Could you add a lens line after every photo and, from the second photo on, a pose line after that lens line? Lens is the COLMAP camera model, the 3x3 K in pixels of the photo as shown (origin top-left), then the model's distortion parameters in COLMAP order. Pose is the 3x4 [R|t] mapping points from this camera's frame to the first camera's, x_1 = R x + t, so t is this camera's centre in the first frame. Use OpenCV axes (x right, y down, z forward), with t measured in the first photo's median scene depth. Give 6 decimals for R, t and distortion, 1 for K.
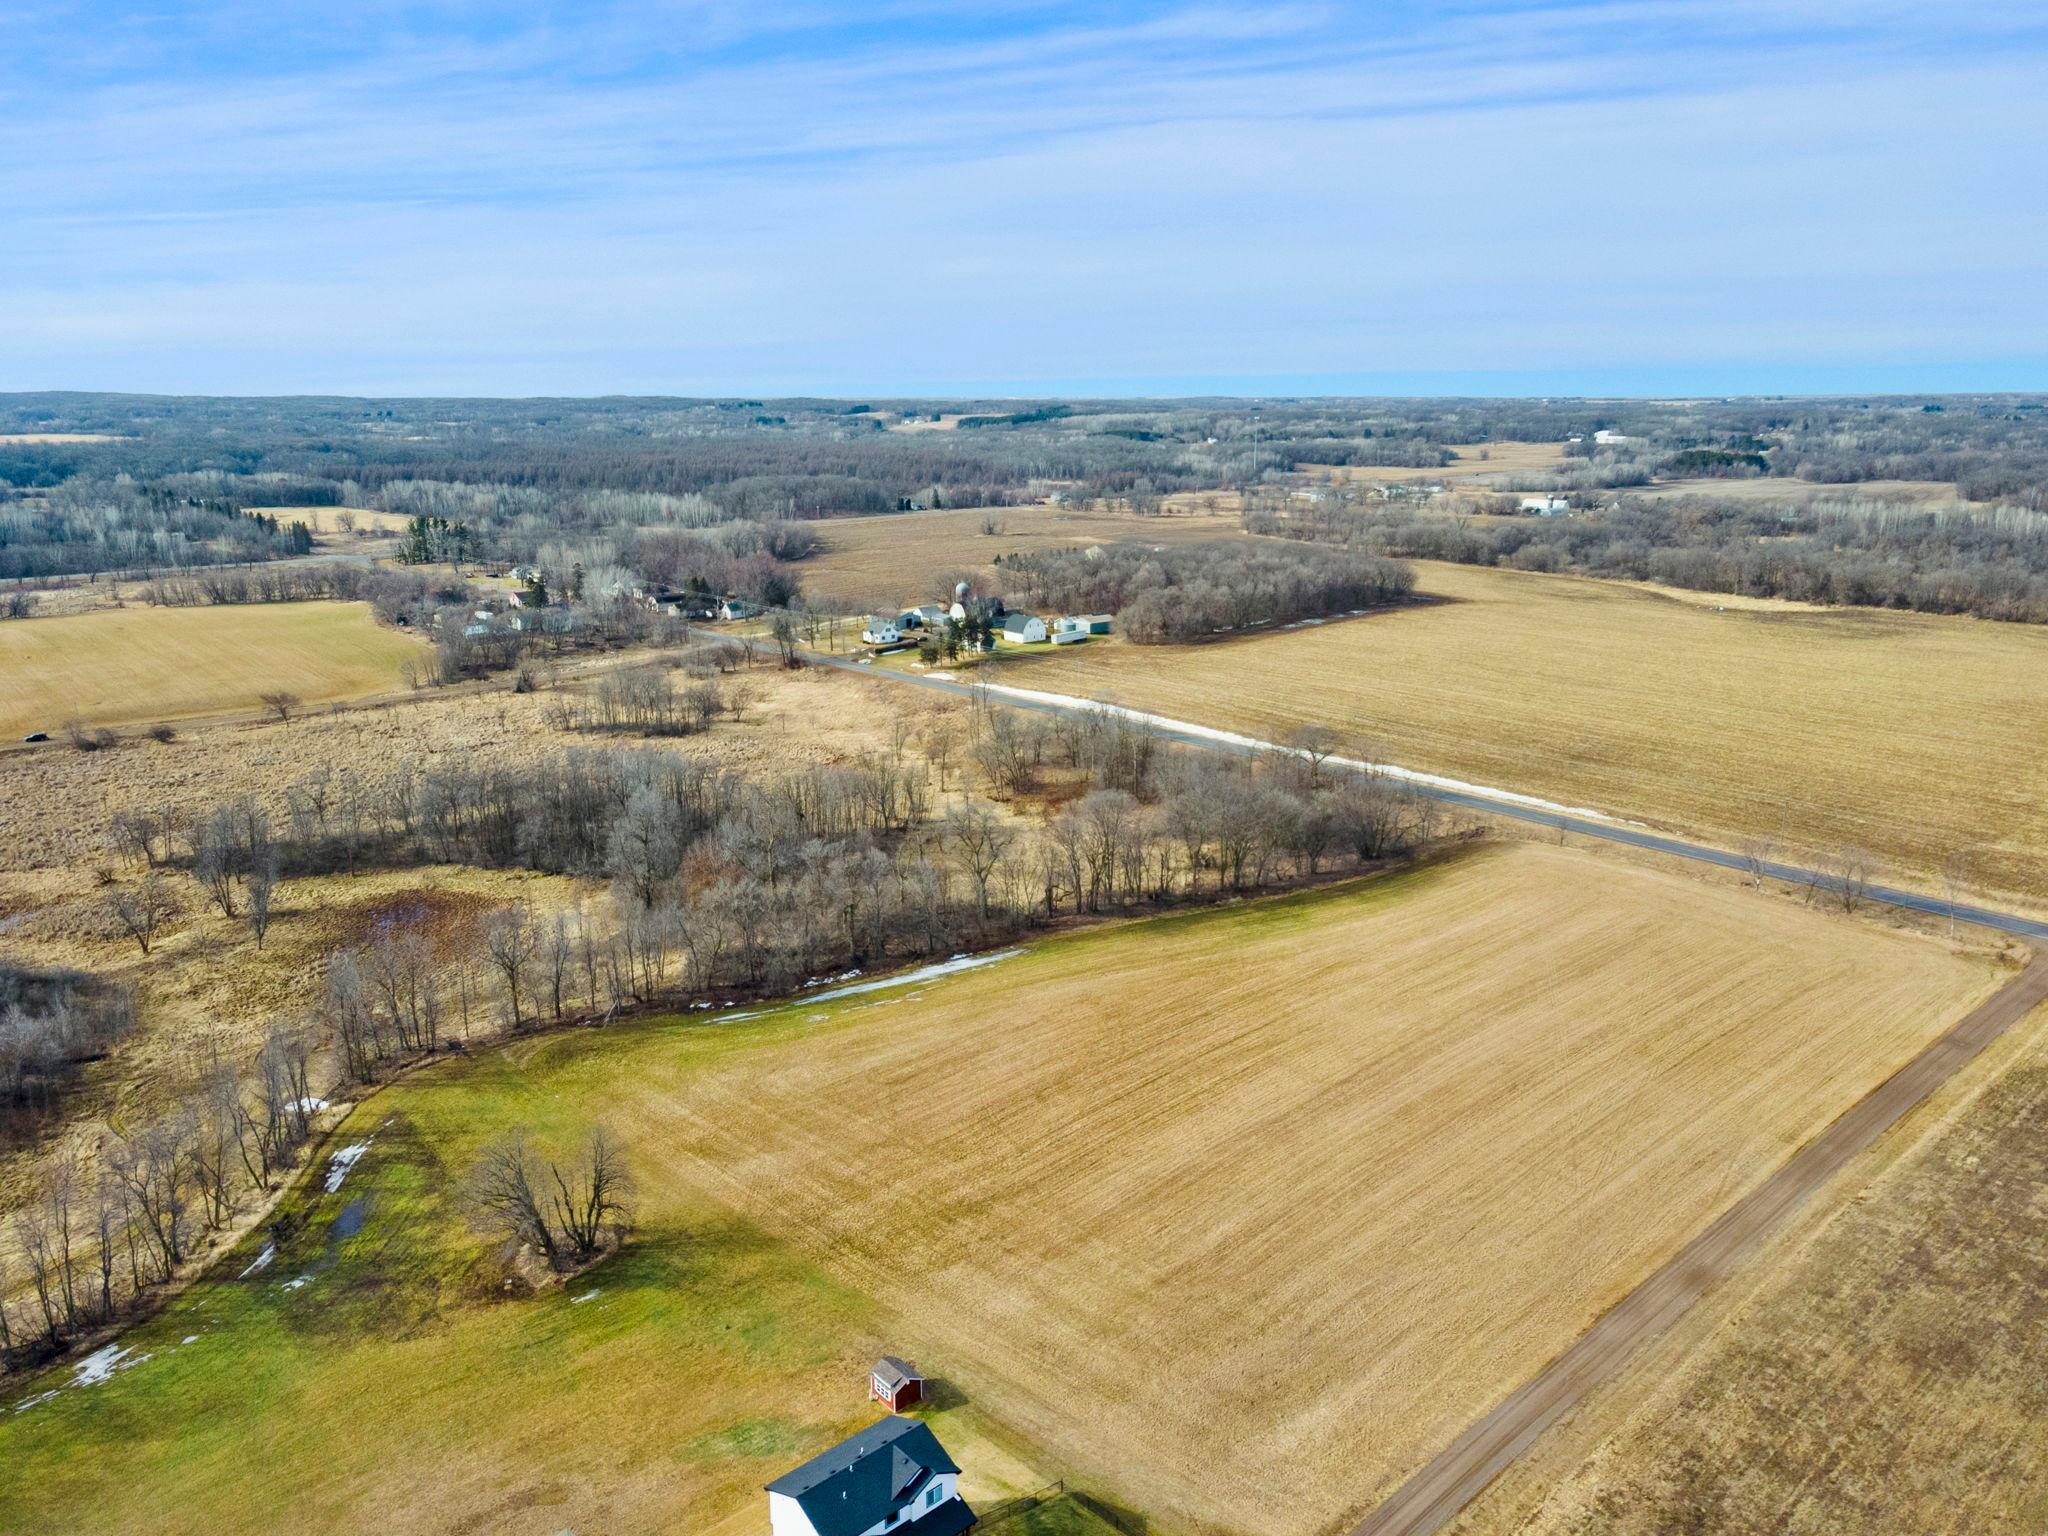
lens RADIAL K [[1489.3, 0, 1028.9], [0, 1489.3, 767.2], [0, 0, 1]] dist [0.036170, 0.005696]
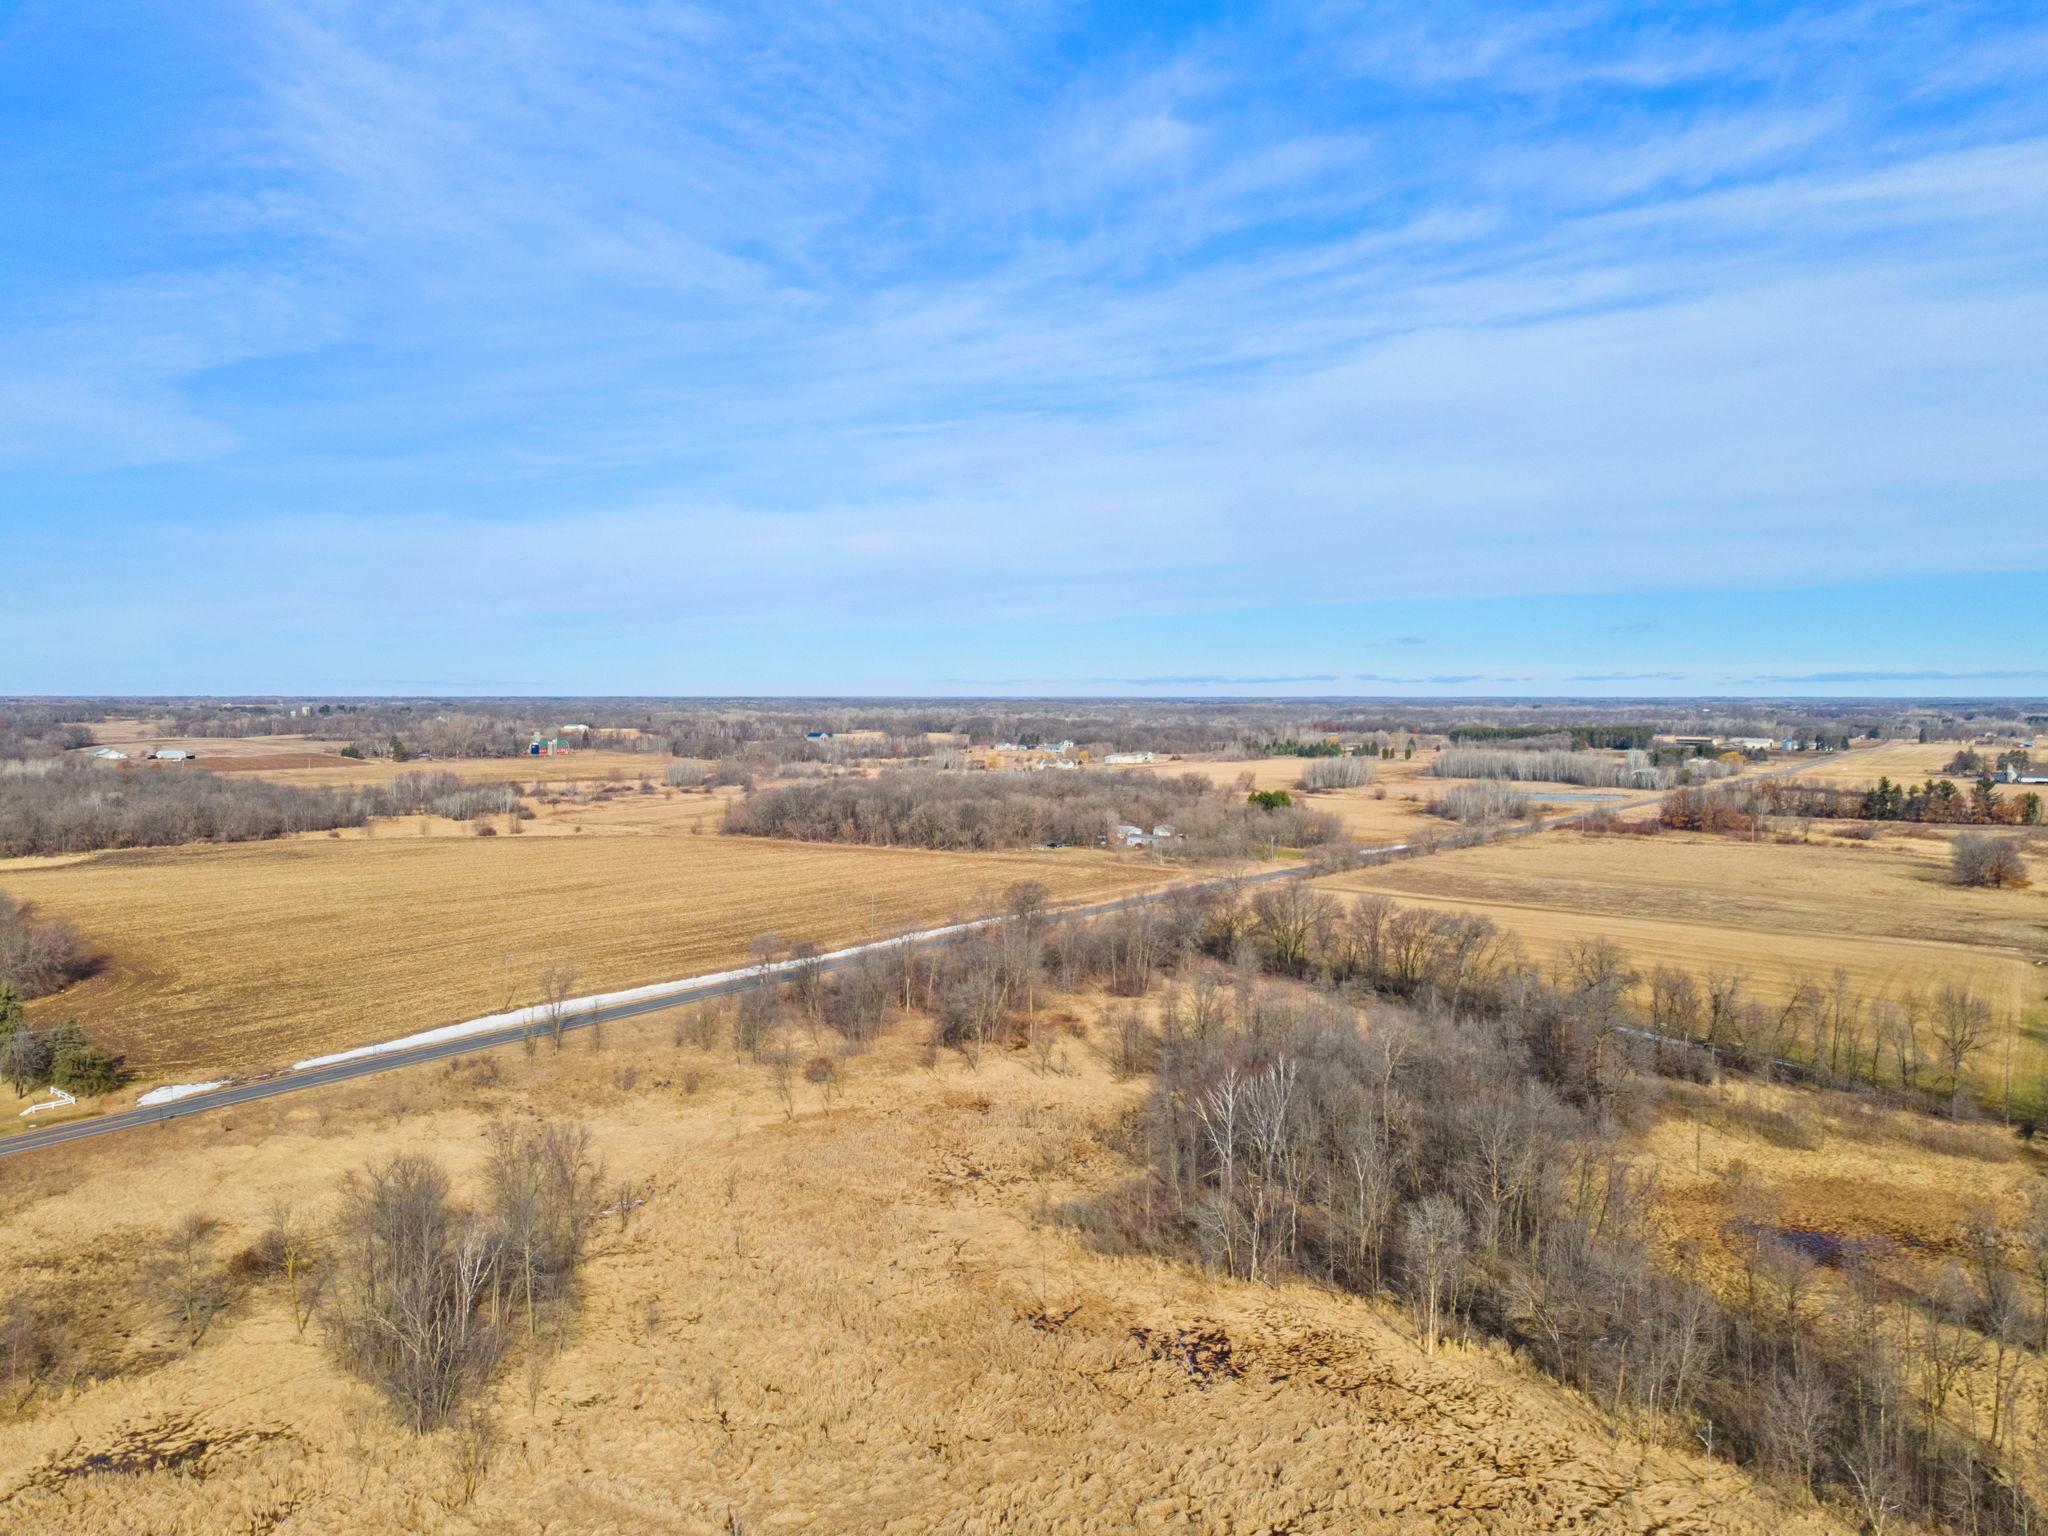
lens RADIAL K [[1505.4, 0, 1021.9], [0, 1505.4, 770.4], [0, 0, 1]] dist [0.038036, -0.001441]
pose [[-0.185958, -0.052120, 0.981174, -0.916065], [0.240893, 0.965697, 0.096953, -0.225424], [-0.952570, 0.254387, -0.167024, 1.283908]]
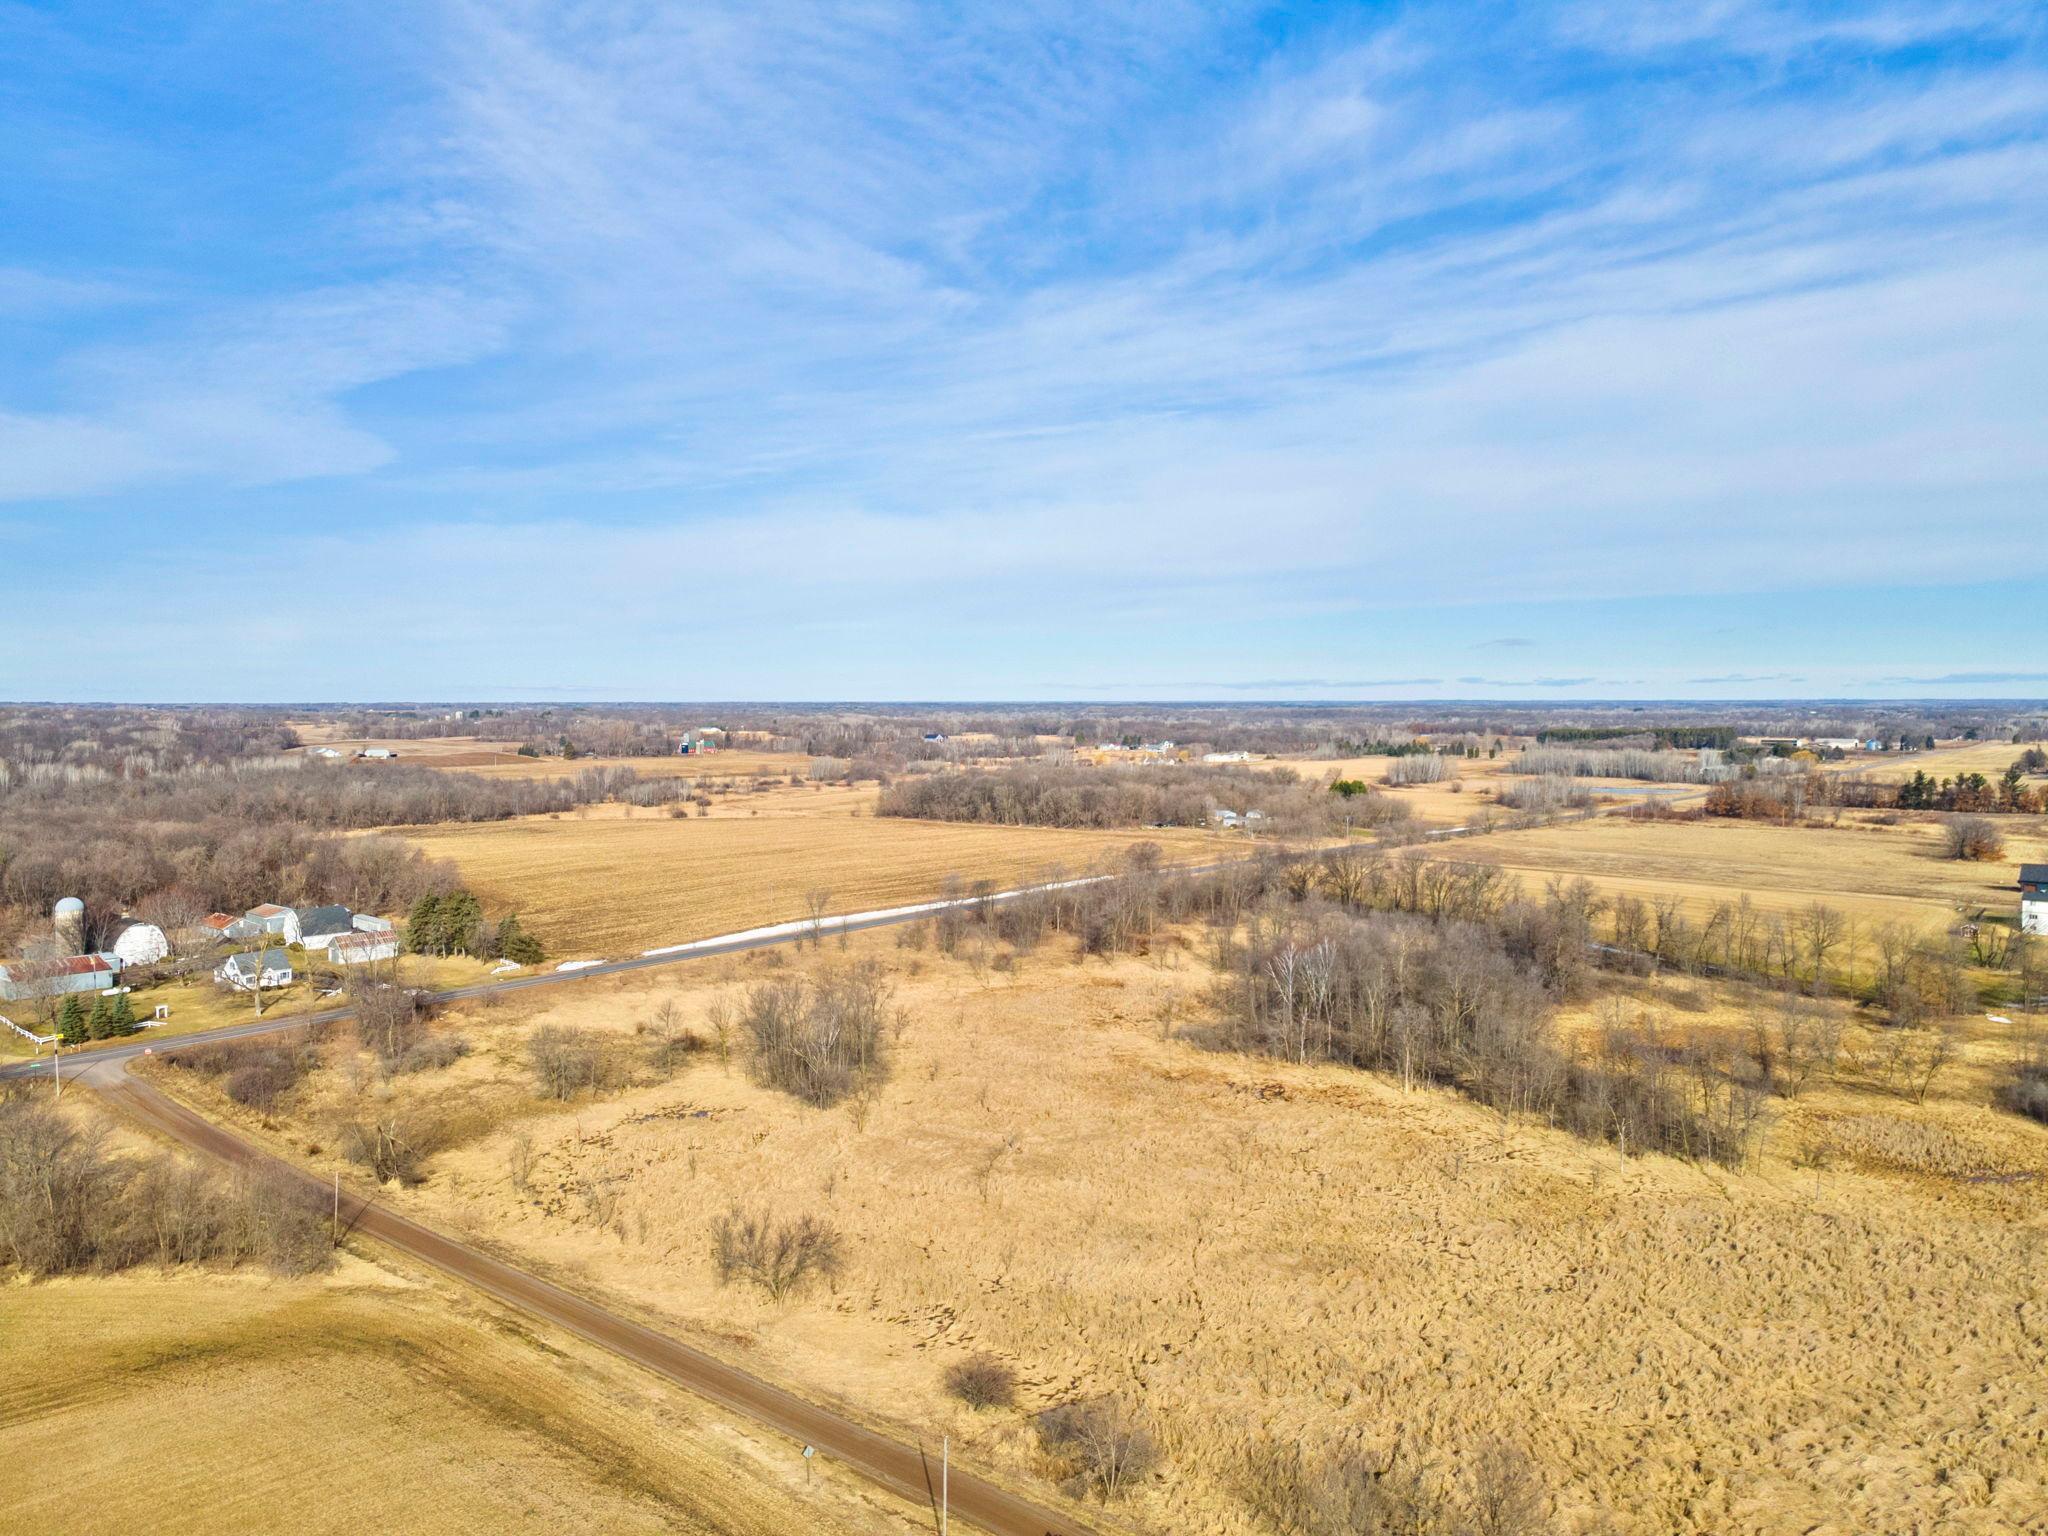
lens RADIAL K [[1495.6, 0, 1021.5], [0, 1495.6, 763.7], [0, 0, 1]] dist [0.043880, 0.006516]
pose [[-0.121491, -0.045075, 0.991569, -1.236907], [0.245825, 0.966481, 0.074054, -0.243943], [-0.961670, 0.252749, -0.106338, 1.363872]]
